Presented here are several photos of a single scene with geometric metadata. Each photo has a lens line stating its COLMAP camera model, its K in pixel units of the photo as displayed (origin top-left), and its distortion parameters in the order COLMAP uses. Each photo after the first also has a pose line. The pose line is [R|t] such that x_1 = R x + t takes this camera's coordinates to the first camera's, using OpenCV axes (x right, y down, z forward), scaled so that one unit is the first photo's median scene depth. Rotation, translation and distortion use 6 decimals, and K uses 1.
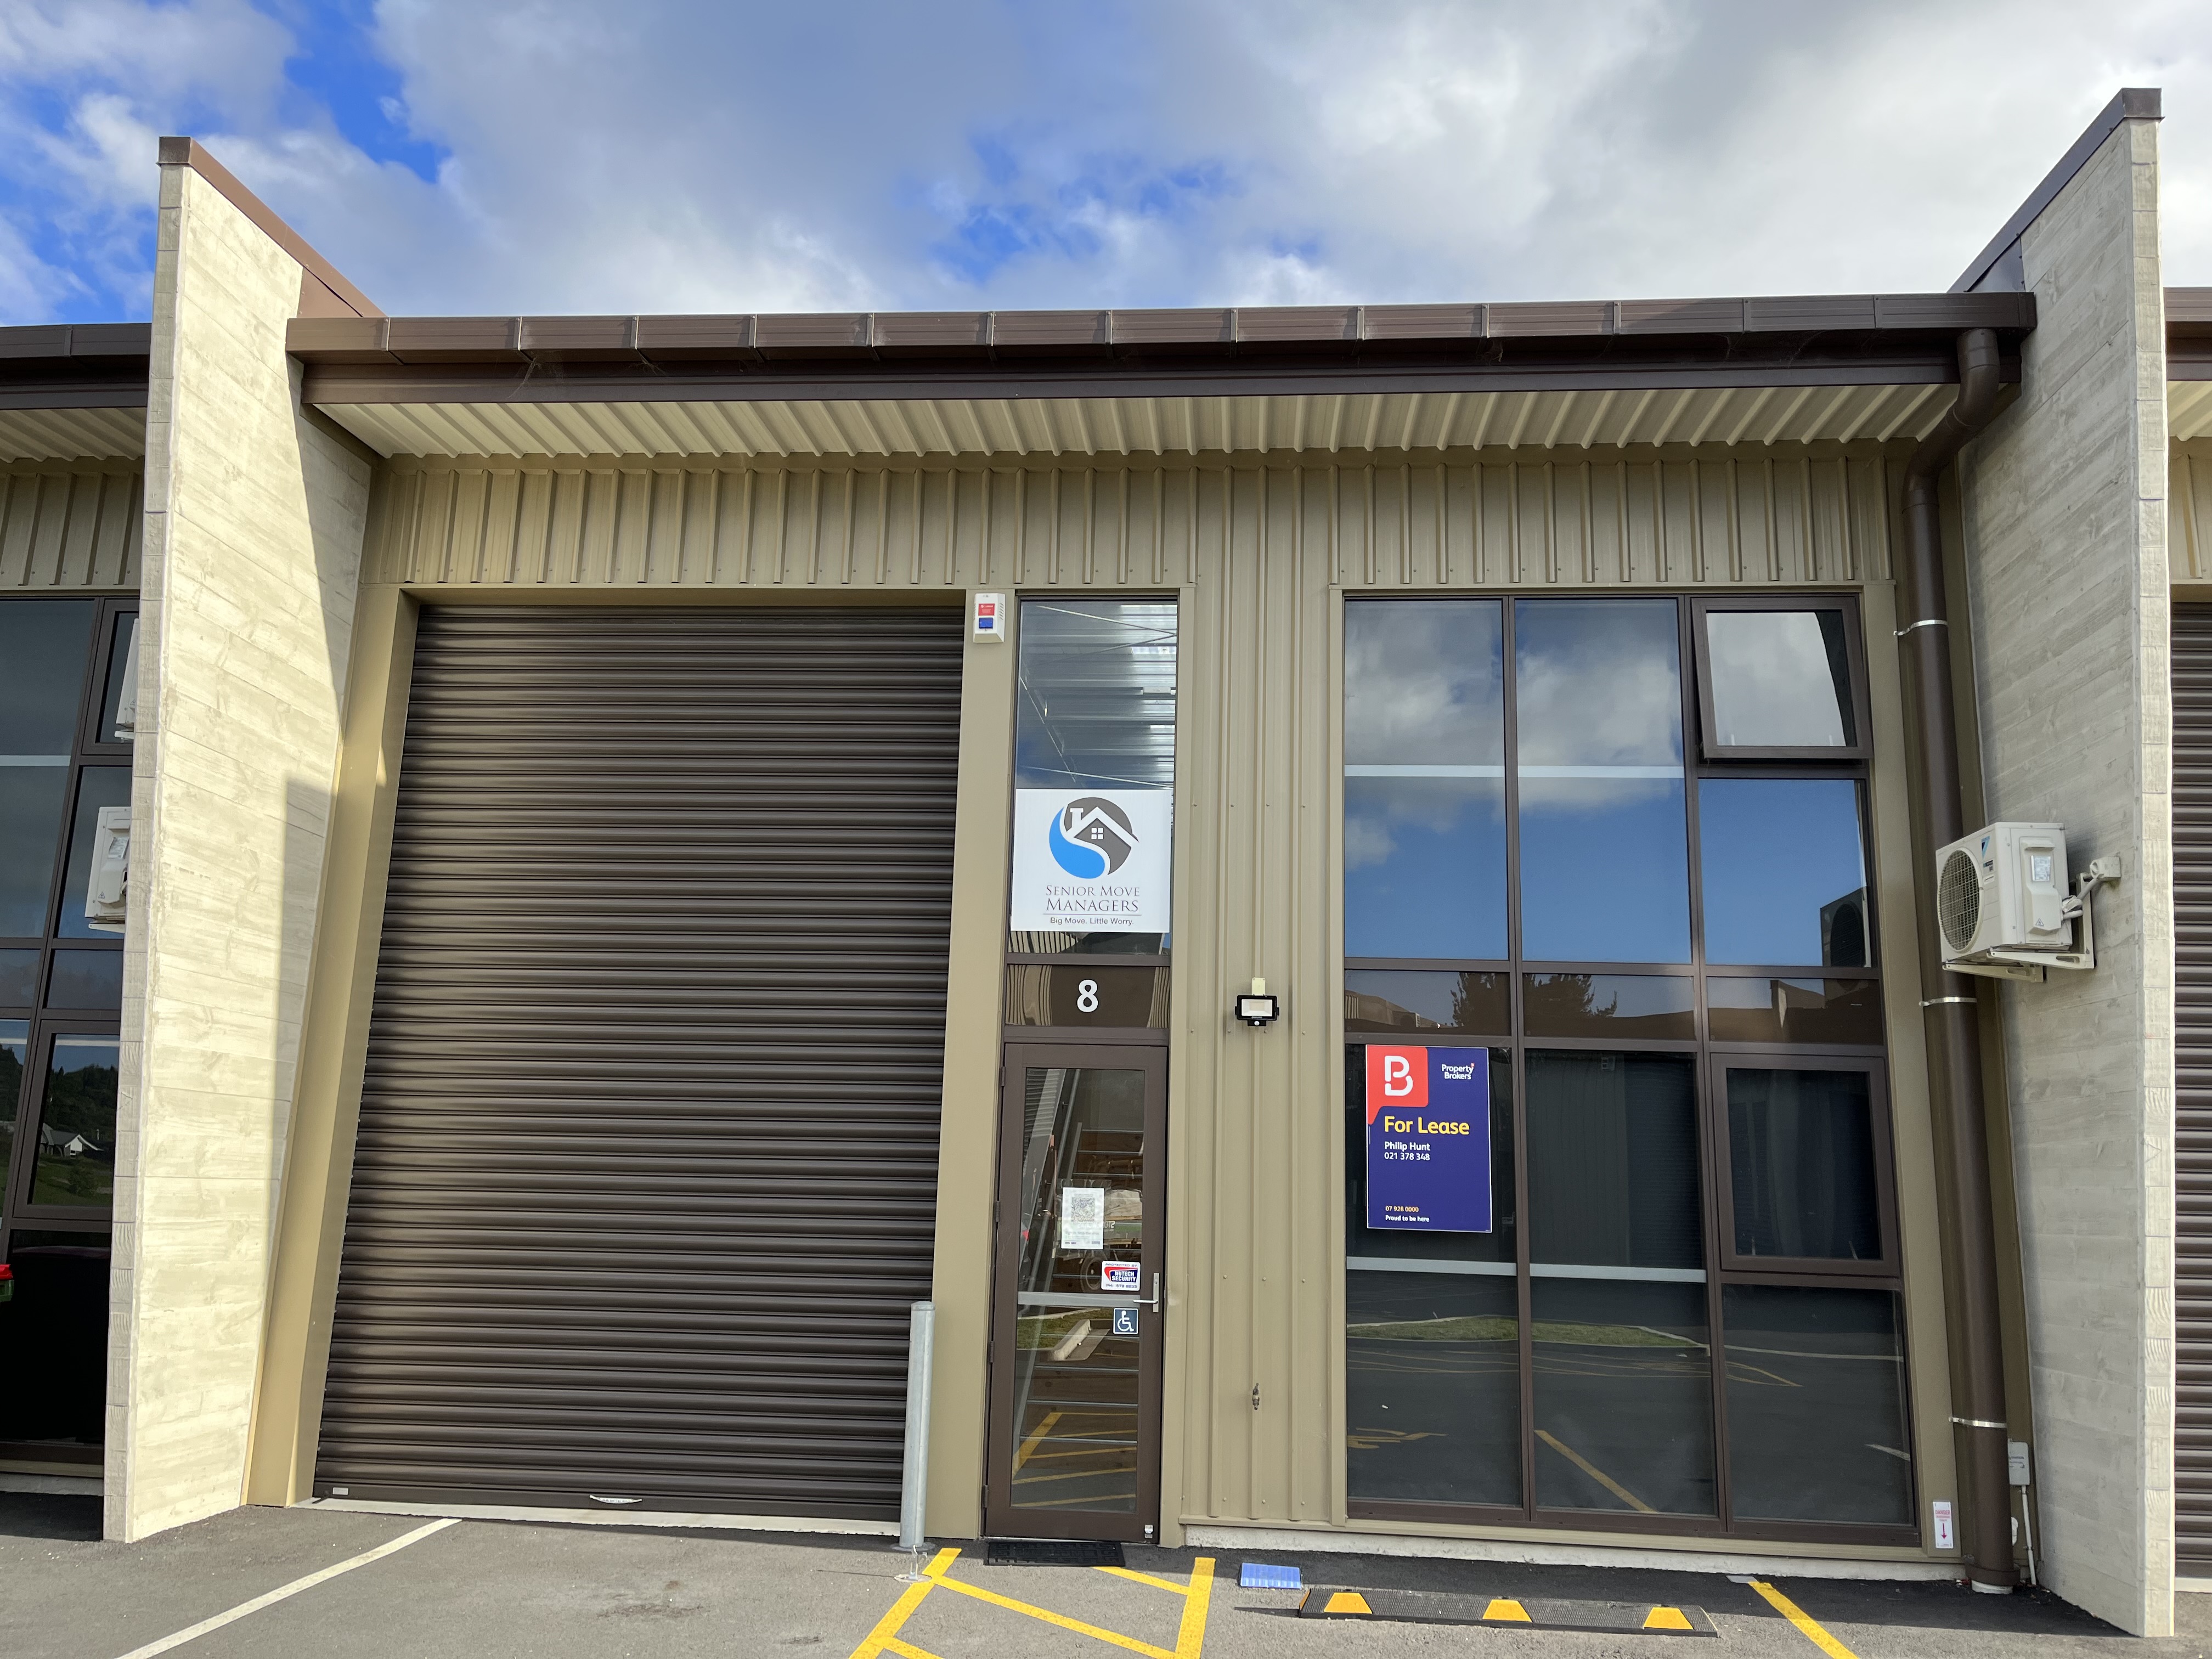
lens RADIAL K [[1649.1, 0, 1106.6], [0, 1649.1, 835.1], [0, 0, 1]] dist [0.117522, -0.153957]
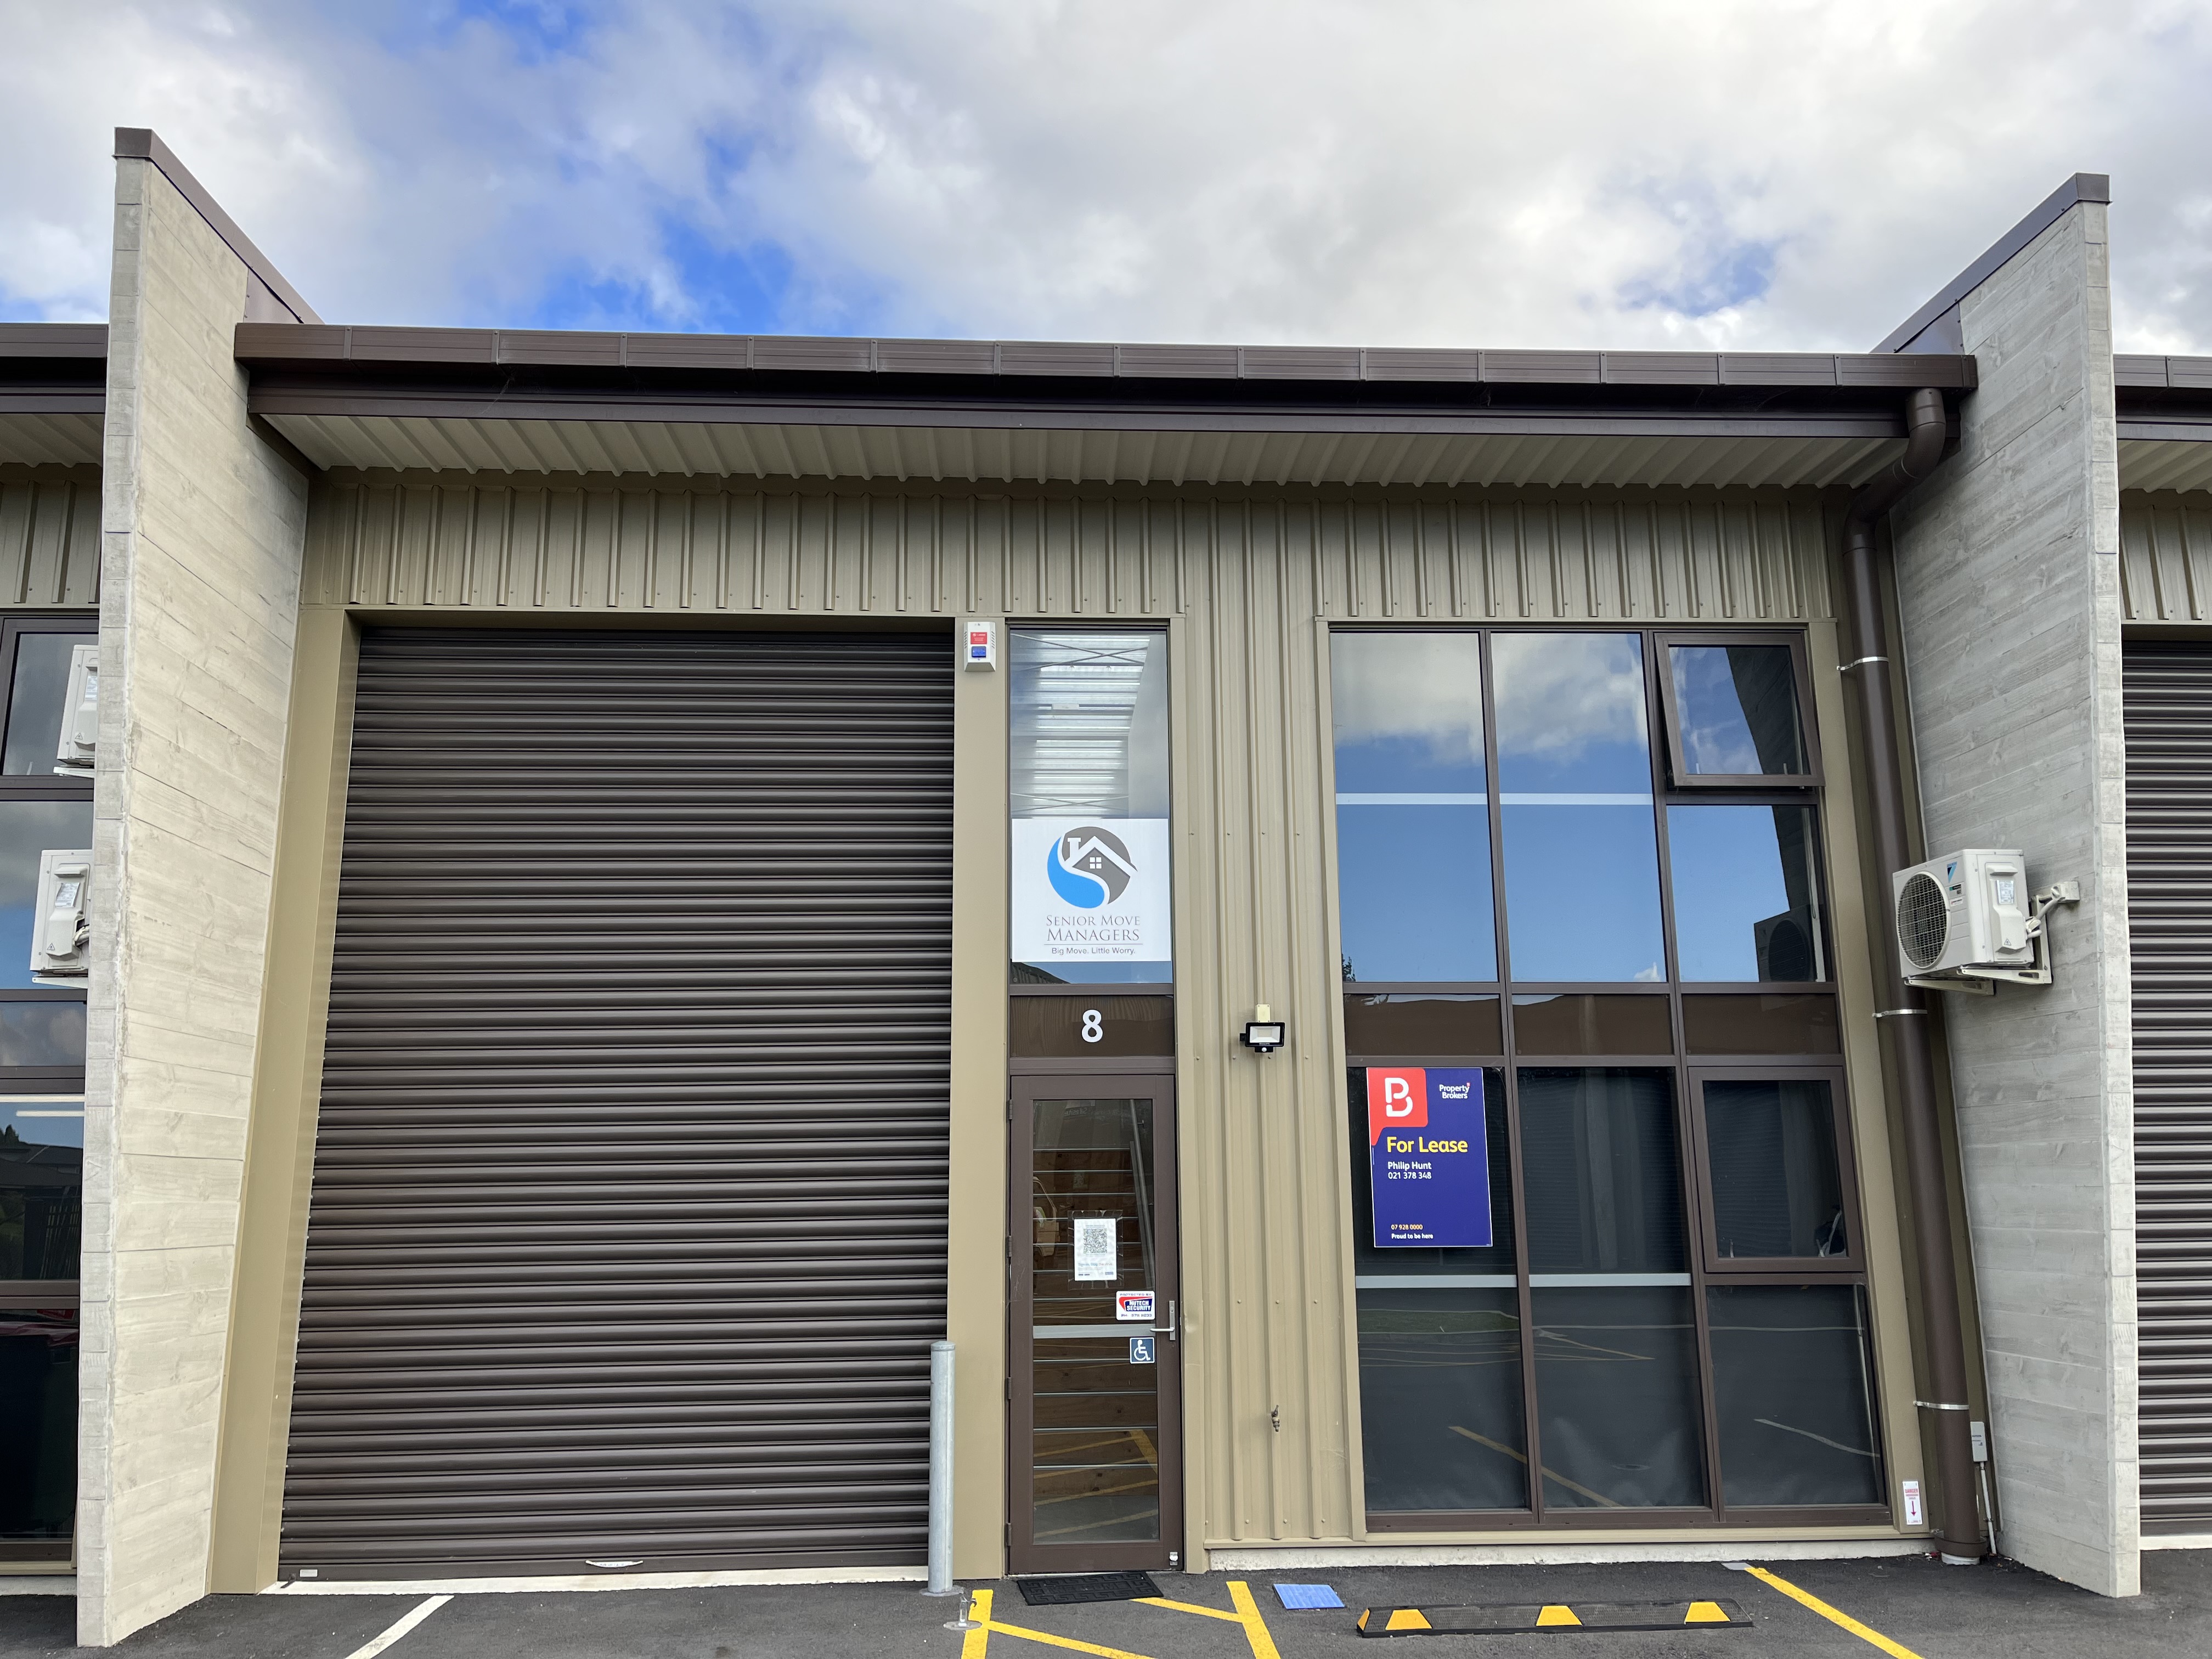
lens RADIAL K [[1649.1, 0, 1106.6], [0, 1649.1, 835.1], [0, 0, 1]] dist [0.117522, -0.153957]
pose [[0.990262, -0.009283, 0.138905, -0.149714], [0.009070, 0.999957, 0.002164, -0.021710], [-0.138919, -0.000883, 0.990303, 0.008014]]
